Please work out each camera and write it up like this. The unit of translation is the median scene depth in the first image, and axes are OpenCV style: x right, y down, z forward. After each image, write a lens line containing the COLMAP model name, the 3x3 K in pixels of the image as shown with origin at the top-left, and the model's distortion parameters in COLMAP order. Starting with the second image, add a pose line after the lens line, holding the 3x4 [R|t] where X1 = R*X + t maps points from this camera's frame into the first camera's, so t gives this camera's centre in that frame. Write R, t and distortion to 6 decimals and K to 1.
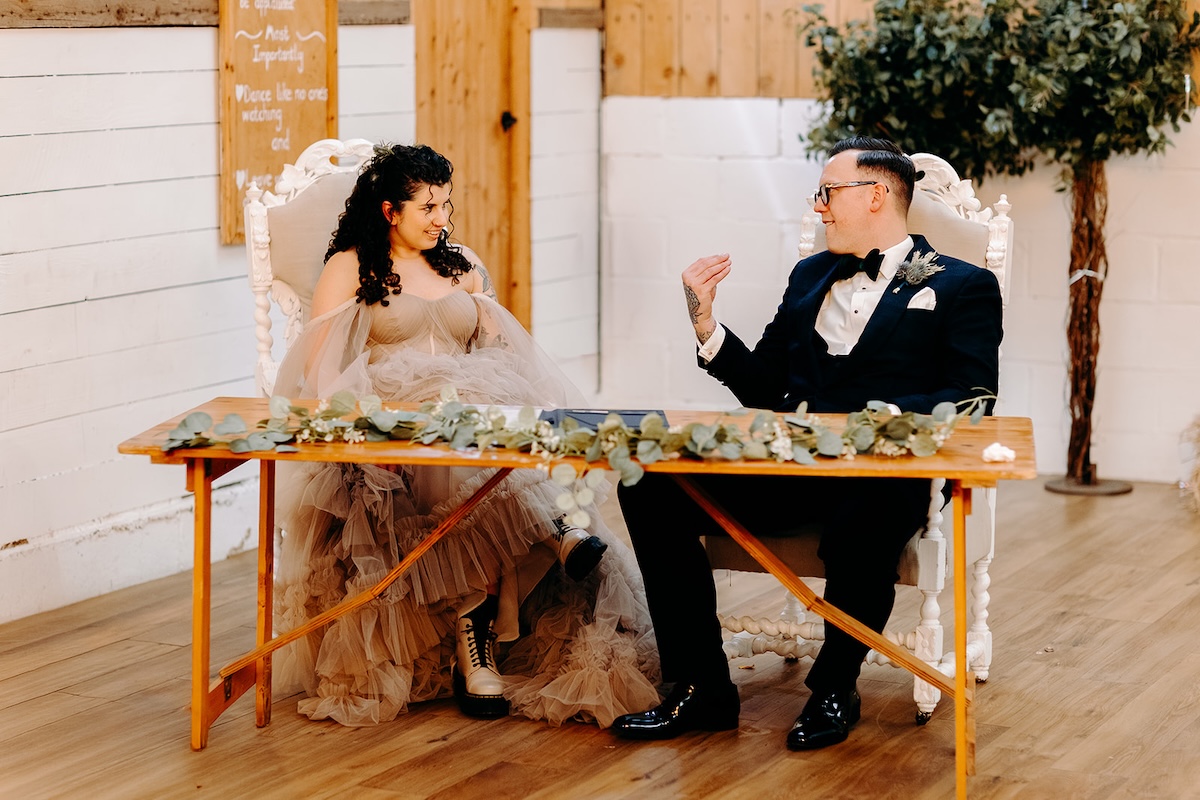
lens RADIAL K [[2962.5, 0, 622.0], [0, 2962.5, 399.7], [0, 0, 1]] dist [0.006084, 0.307335]
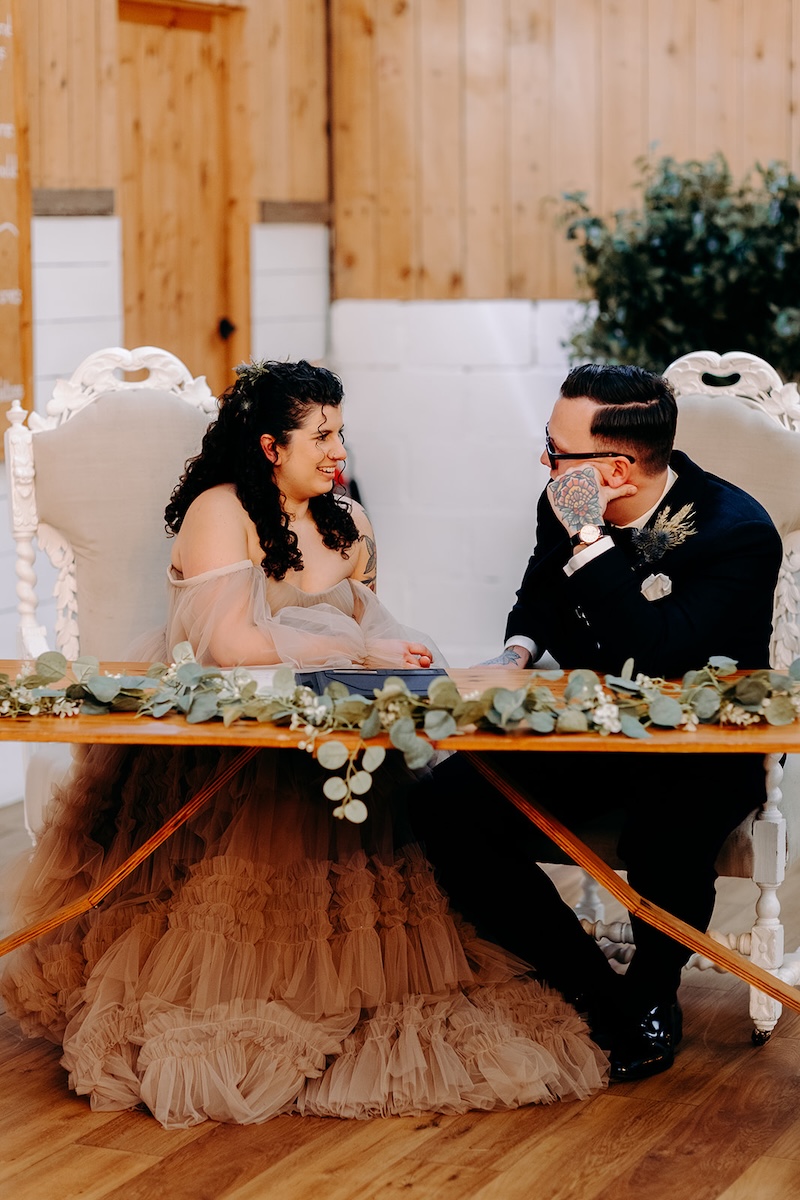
lens RADIAL K [[2962.5, 0, 400.0], [0, 2962.5, 600.0], [0, 0, 1]] dist [0.006084, 0.307335]
pose [[0.999433, -0.012477, 0.031263, -0.024551], [0.012766, 0.999878, -0.009041, -0.008316], [-0.031147, 0.009434, 0.999470, 0.194427]]
